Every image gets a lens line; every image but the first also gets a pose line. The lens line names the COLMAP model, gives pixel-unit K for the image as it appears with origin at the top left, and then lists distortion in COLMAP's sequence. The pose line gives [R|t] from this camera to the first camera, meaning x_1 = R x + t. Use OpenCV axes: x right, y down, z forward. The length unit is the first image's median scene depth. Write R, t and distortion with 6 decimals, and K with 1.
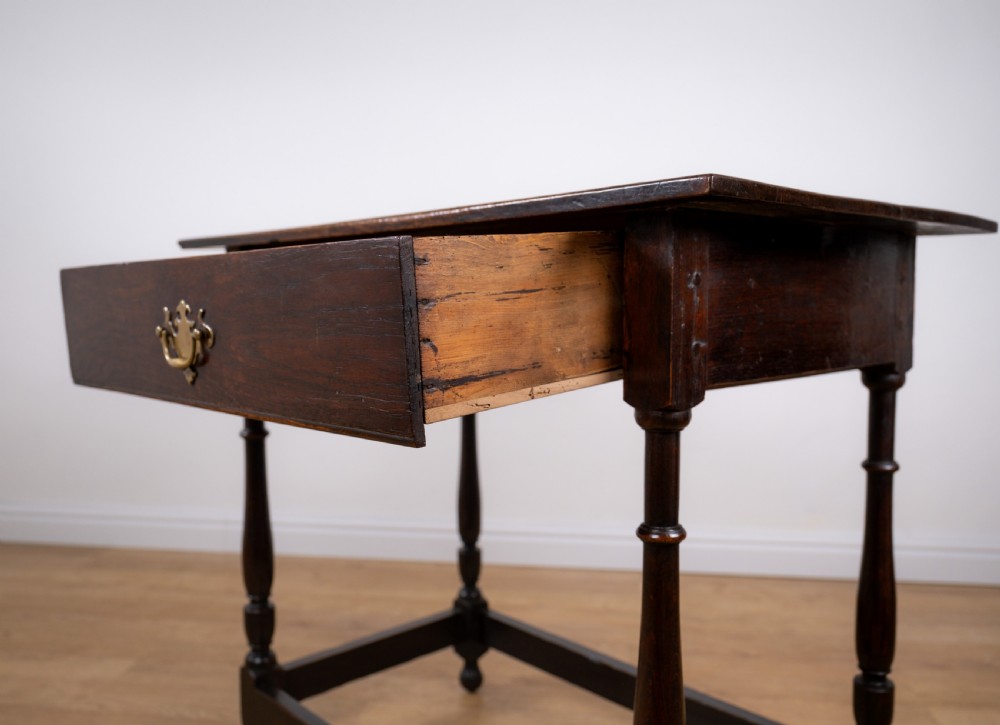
lens RADIAL K [[813.1, 0, 497.4], [0, 813.1, 365.1], [0, 0, 1]] dist [0.014349, -0.002246]
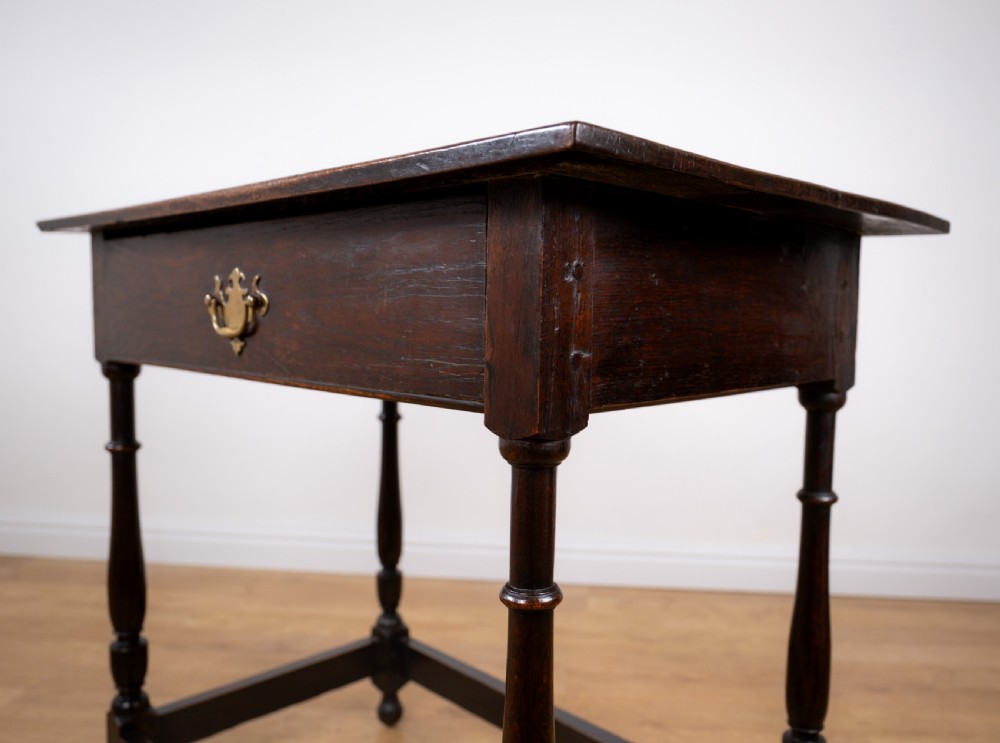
lens RADIAL K [[838.6, 0, 506.1], [0, 838.6, 378.5], [0, 0, 1]] dist [0.000741, -0.009827]
pose [[0.997665, 0.017242, 0.066081, 0.075992], [-0.017823, 0.999808, 0.008203, -0.005098], [-0.065927, -0.009361, 0.997781, 0.126833]]
